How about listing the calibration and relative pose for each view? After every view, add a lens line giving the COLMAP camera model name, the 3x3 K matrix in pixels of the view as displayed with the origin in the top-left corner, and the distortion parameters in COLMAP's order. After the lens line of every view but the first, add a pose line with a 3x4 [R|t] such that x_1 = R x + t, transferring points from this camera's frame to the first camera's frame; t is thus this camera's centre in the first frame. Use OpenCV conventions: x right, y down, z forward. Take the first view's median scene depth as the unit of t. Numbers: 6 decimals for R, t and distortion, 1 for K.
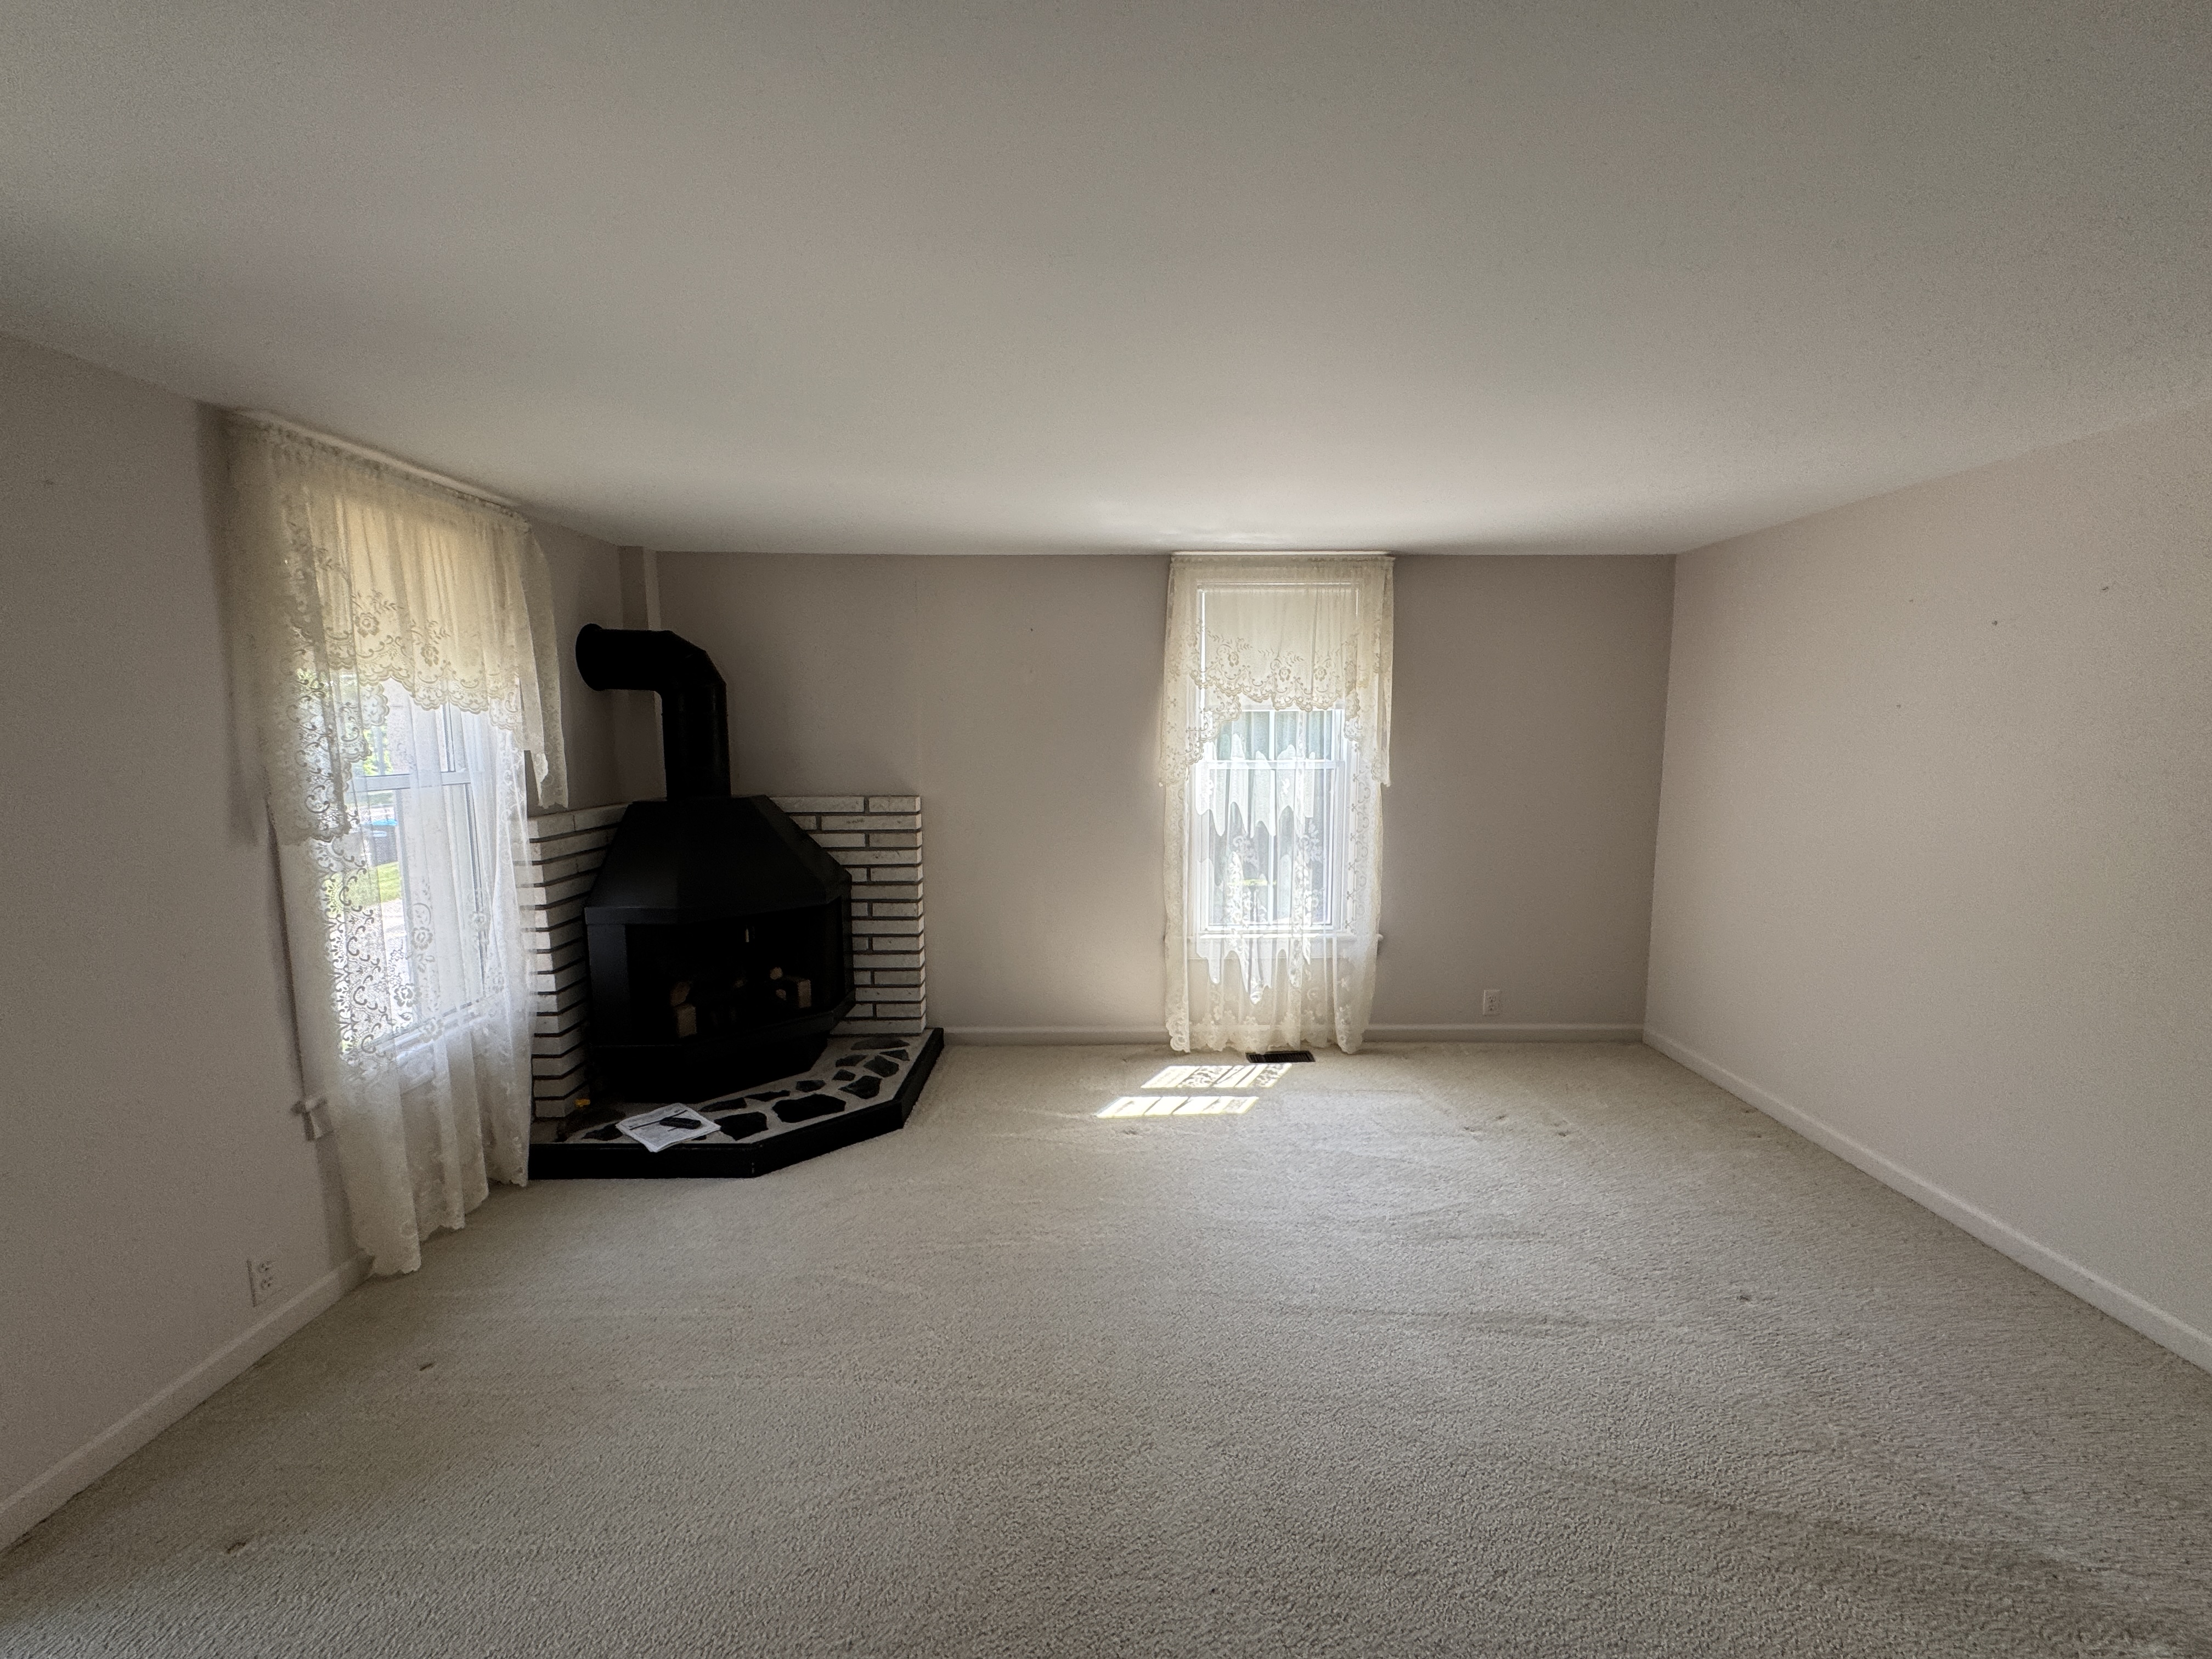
lens RADIAL K [[880.3, 0, 1111.1], [0, 880.3, 831.5], [0, 0, 1]] dist [0.000841, 0.000450]
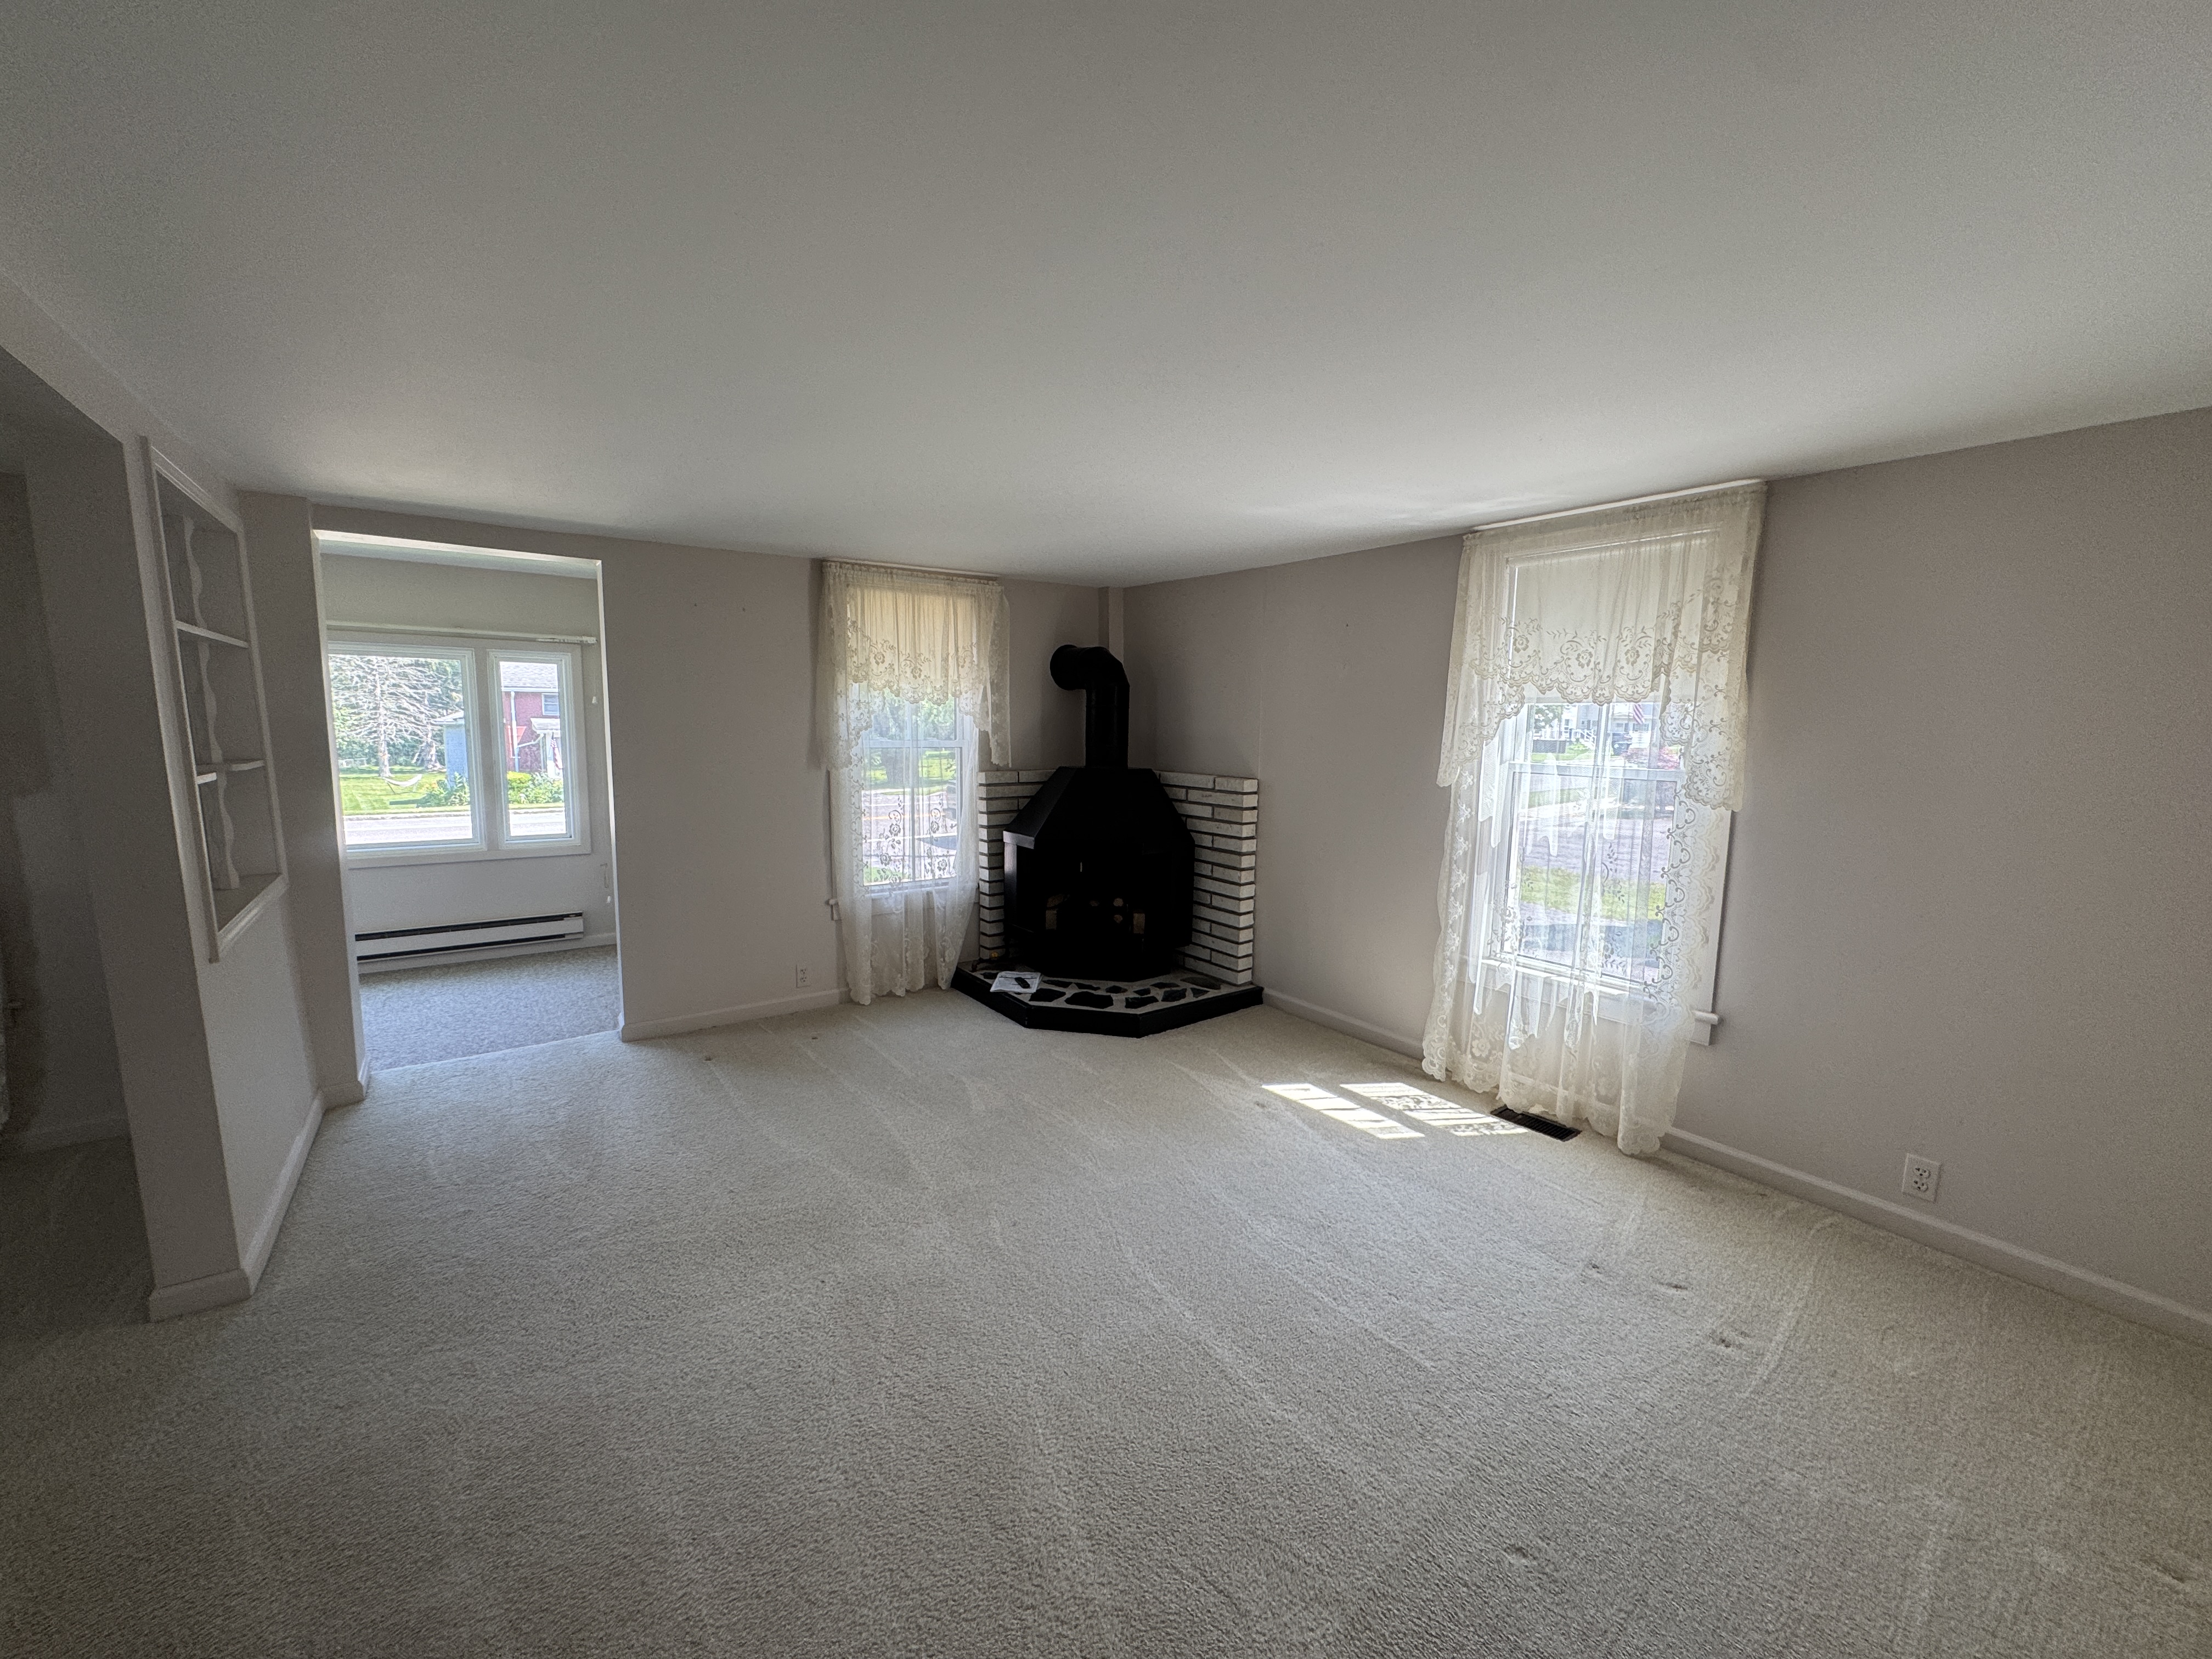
lens RADIAL K [[880.3, 0, 1111.1], [0, 880.3, 831.5], [0, 0, 1]] dist [0.000841, 0.000450]
pose [[0.590295, 0.116246, -0.798773, 0.613280], [-0.108440, 0.992026, 0.064233, -0.026883], [0.799870, 0.048703, 0.598194, 0.178753]]
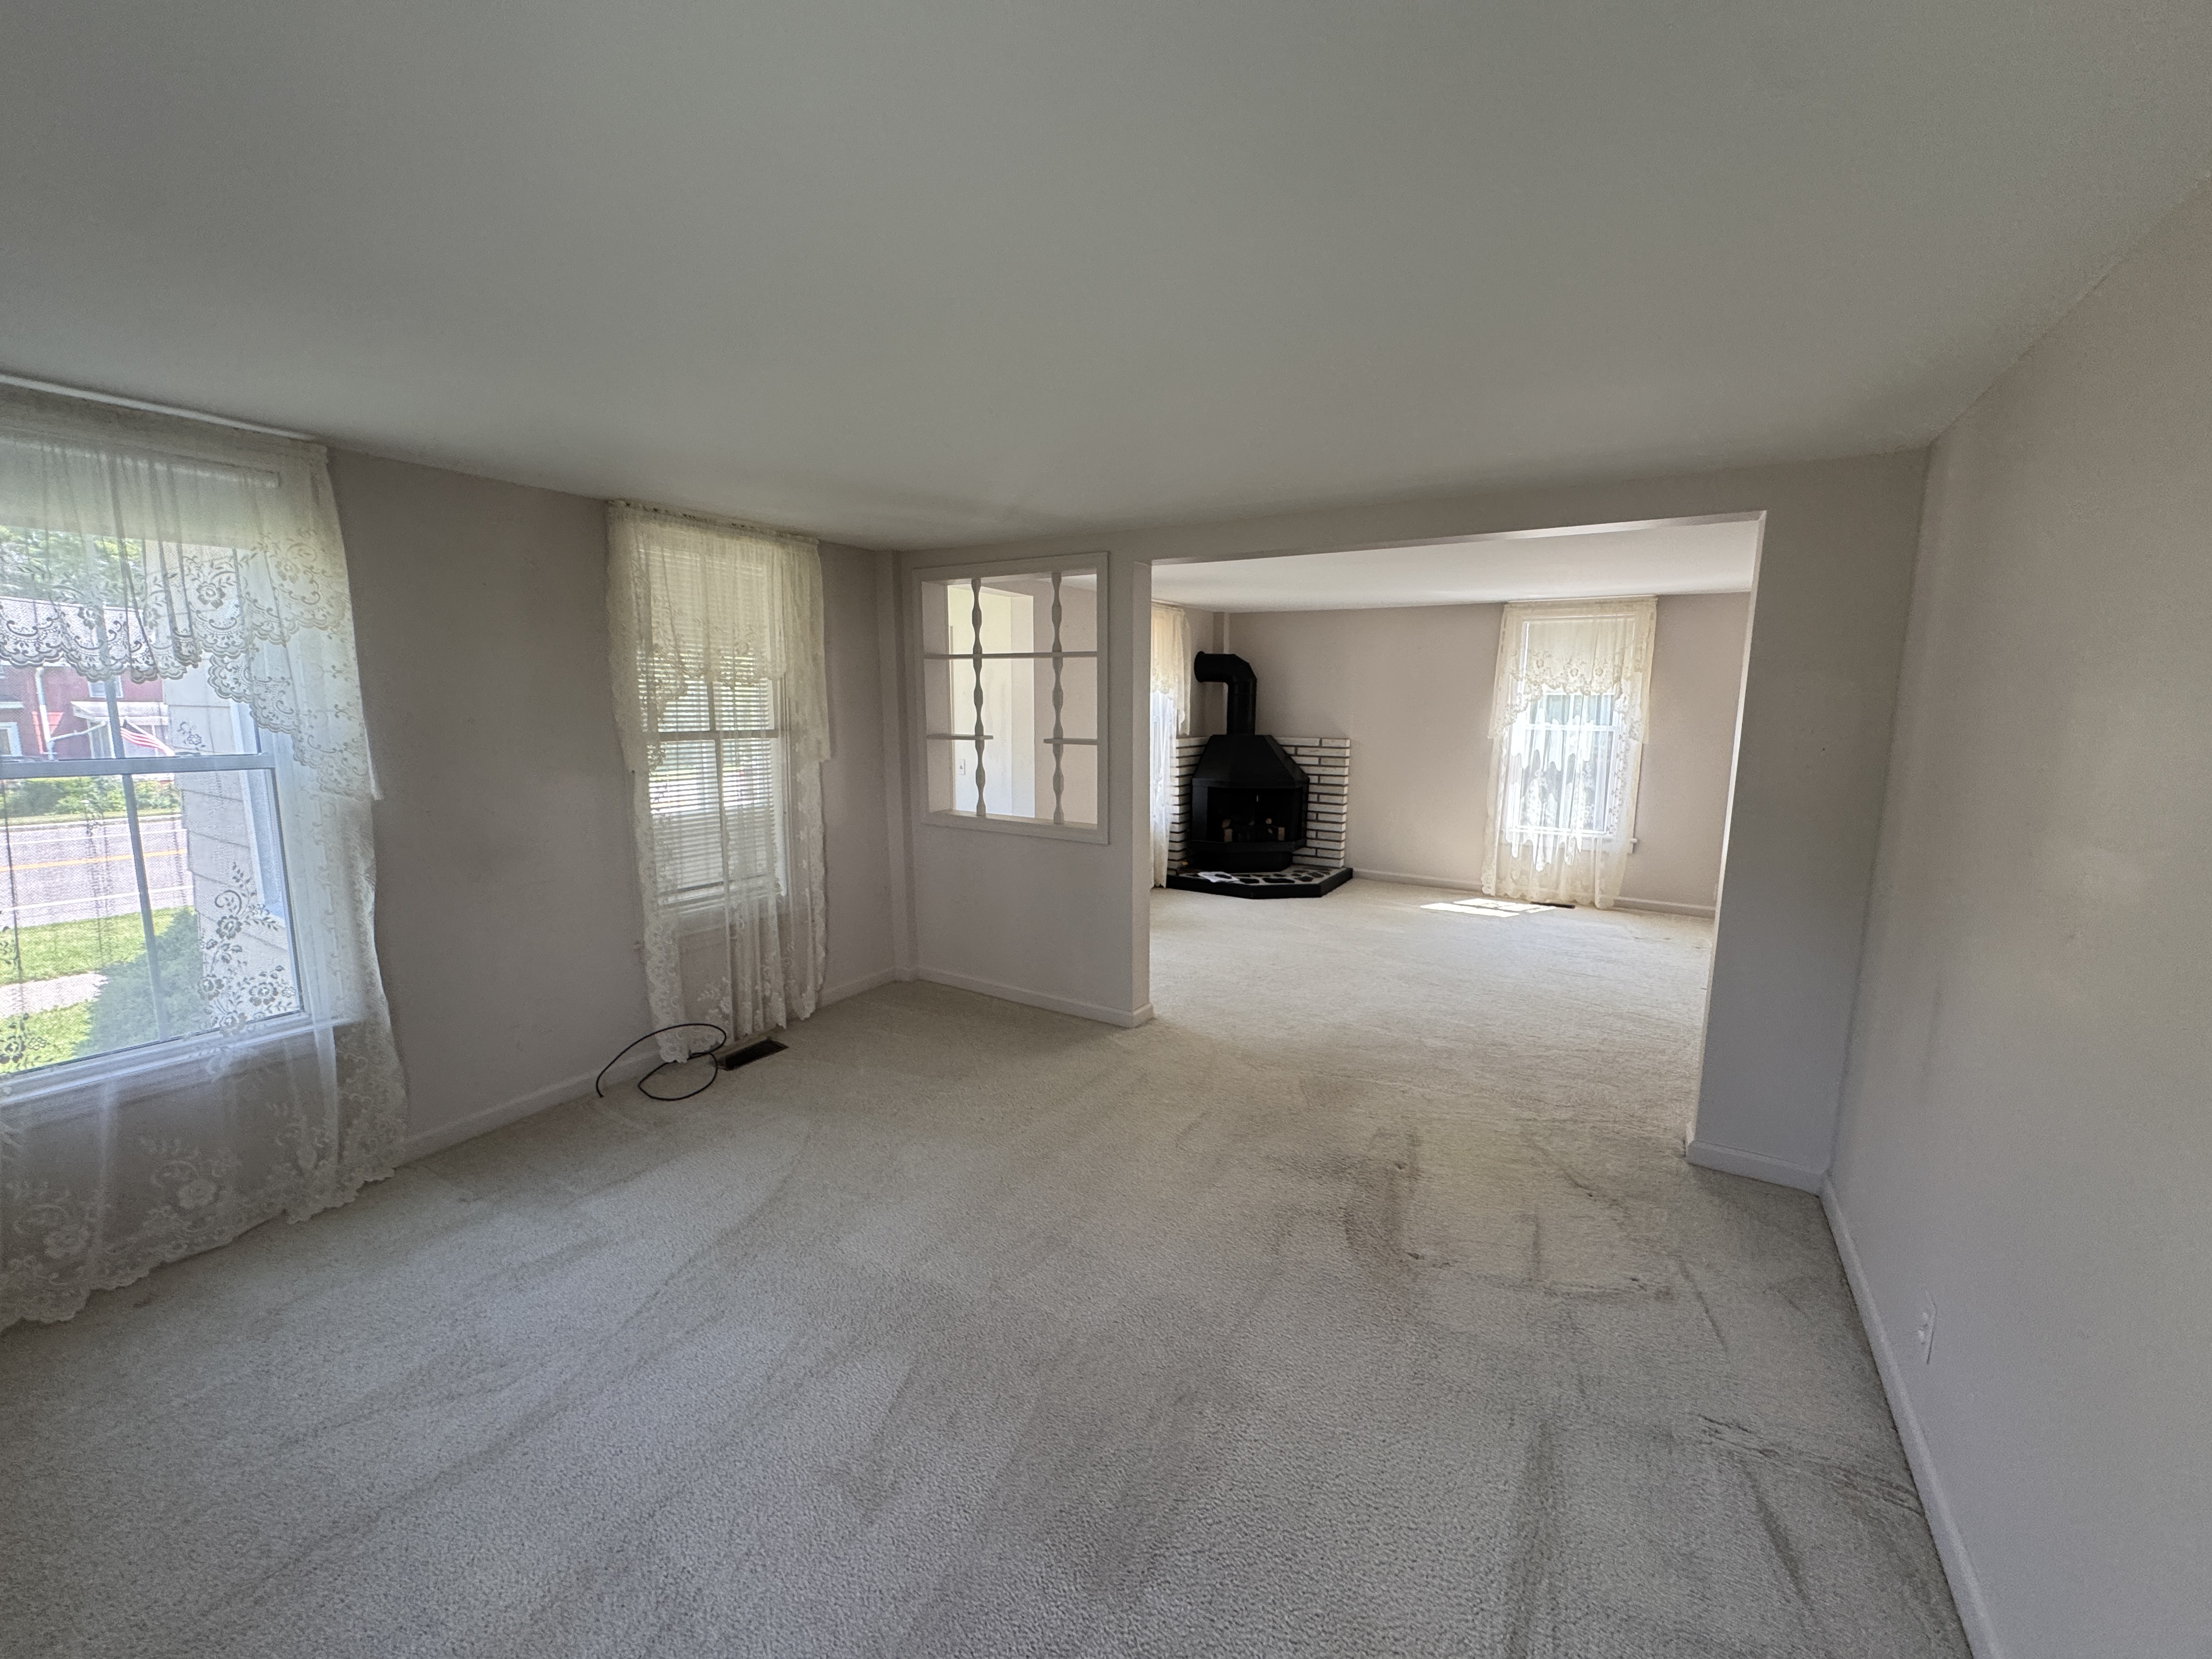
lens RADIAL K [[880.3, 0, 1111.1], [0, 880.3, 831.5], [0, 0, 1]] dist [0.000841, 0.000450]
pose [[0.848064, 0.090970, -0.522026, 0.353922], [-0.072909, 0.995816, 0.055089, 0.091261], [0.524854, -0.008658, 0.851148, -0.872025]]
